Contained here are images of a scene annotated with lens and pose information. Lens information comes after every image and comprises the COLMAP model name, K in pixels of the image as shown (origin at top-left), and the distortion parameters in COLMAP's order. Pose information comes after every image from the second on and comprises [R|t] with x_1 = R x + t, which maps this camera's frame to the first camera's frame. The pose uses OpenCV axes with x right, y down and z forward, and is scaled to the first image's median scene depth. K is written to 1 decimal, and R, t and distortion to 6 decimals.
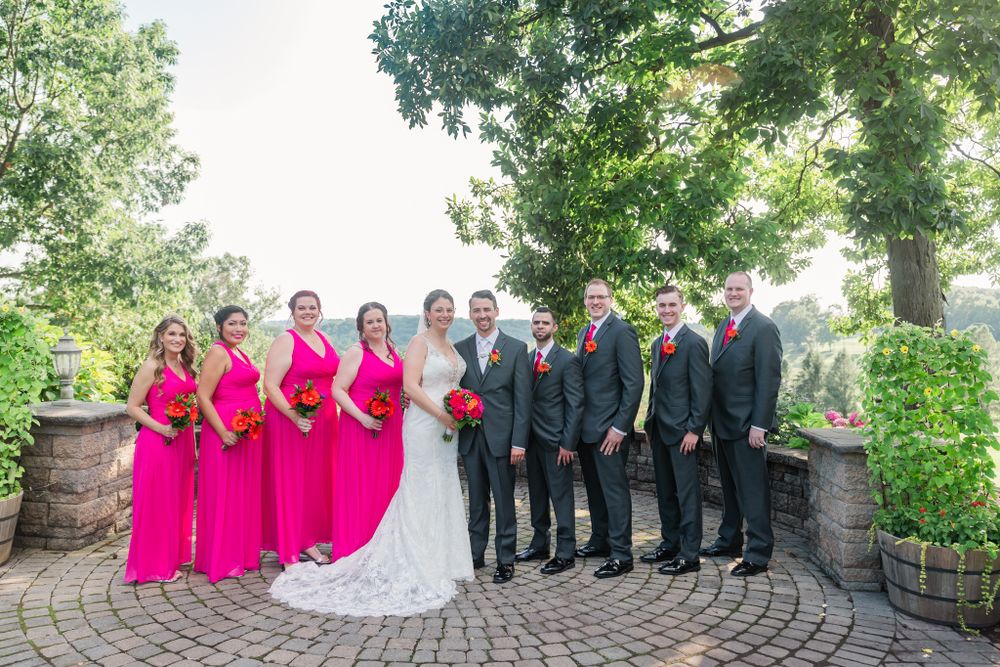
lens RADIAL K [[817.1, 0, 478.5], [0, 817.1, 327.8], [0, 0, 1]] dist [-0.026895, 0.051137]
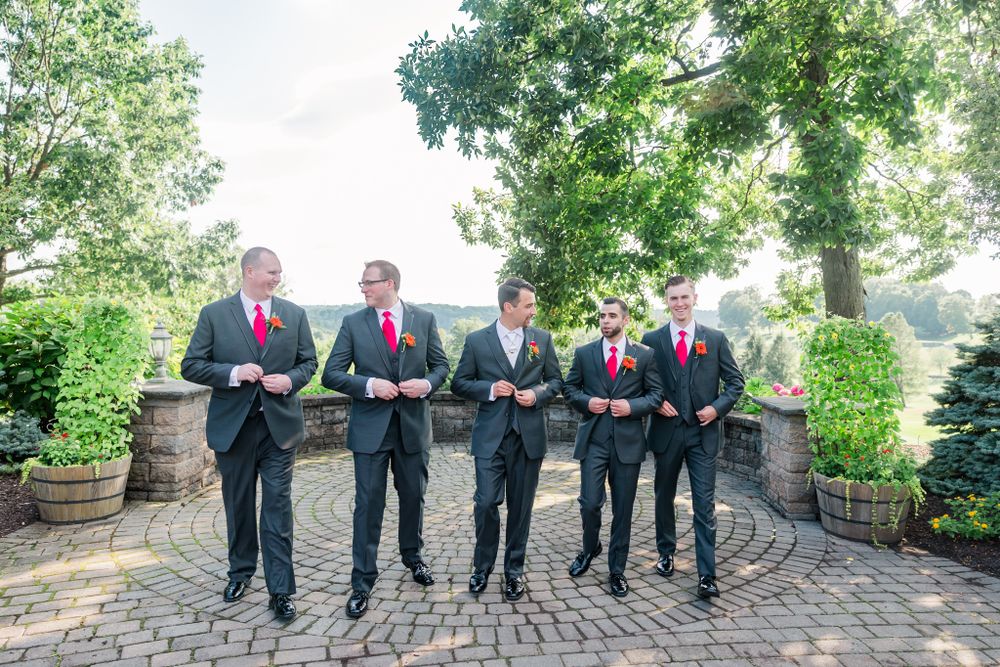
lens RADIAL K [[725.3, 0, 509.5], [0, 725.3, 326.8], [0, 0, 1]] dist [0.022907, 0.002964]
pose [[0.997728, -0.000576, 0.067366, -0.038896], [-0.000653, 0.999834, 0.018231, -0.004363], [-0.067366, -0.018233, 0.997562, -0.067219]]
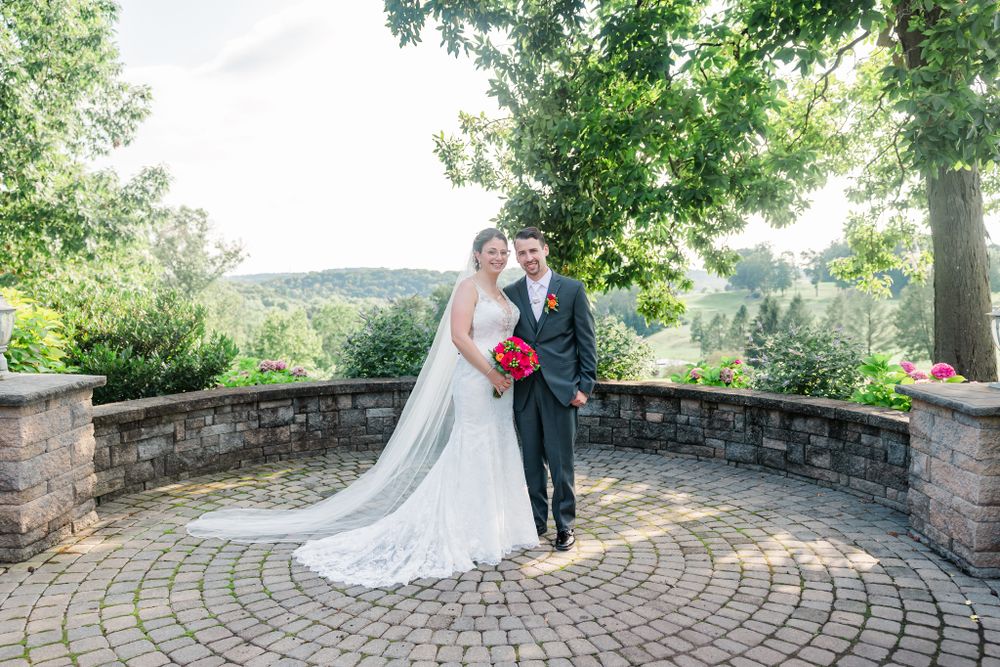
lens RADIAL K [[800.6, 0, 500.0], [0, 800.6, 333.5], [0, 0, 1]] dist [0.004793, -0.000971]
pose [[0.997202, -0.021342, 0.071646, -0.046635], [0.016400, 0.997491, 0.068871, 0.003456], [-0.072936, -0.067504, 0.995050, 0.117668]]
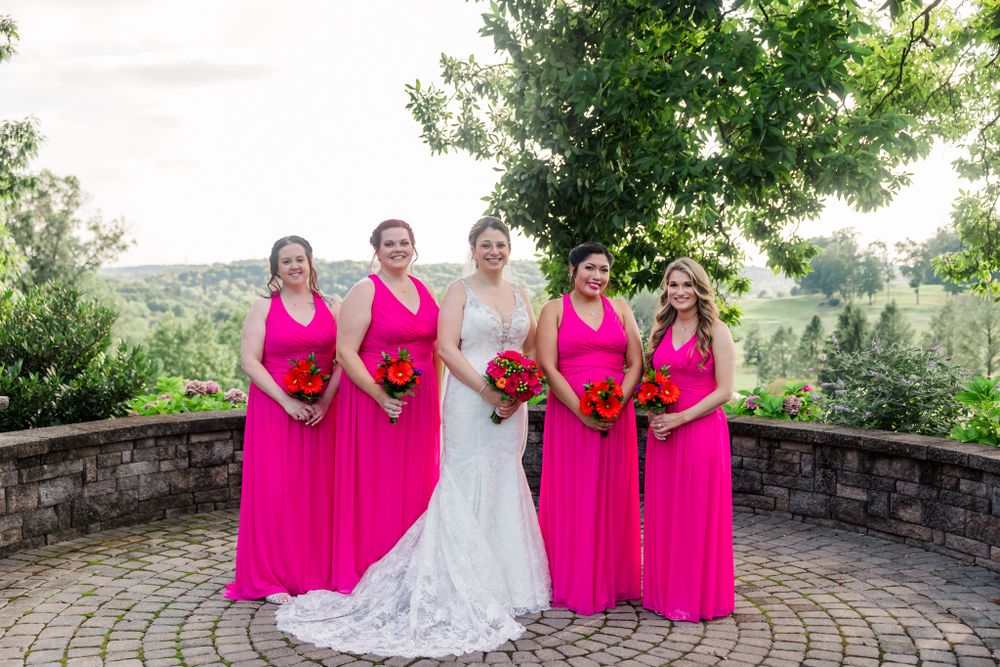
lens RADIAL K [[1113.5, 0, 494.2], [0, 1113.5, 347.1], [0, 0, 1]] dist [-0.010725, 0.031052]
pose [[0.996313, -0.011863, 0.084966, -0.064872], [0.006356, 0.997878, 0.064805, 0.001909], [-0.085554, -0.064026, 0.994274, 0.065750]]
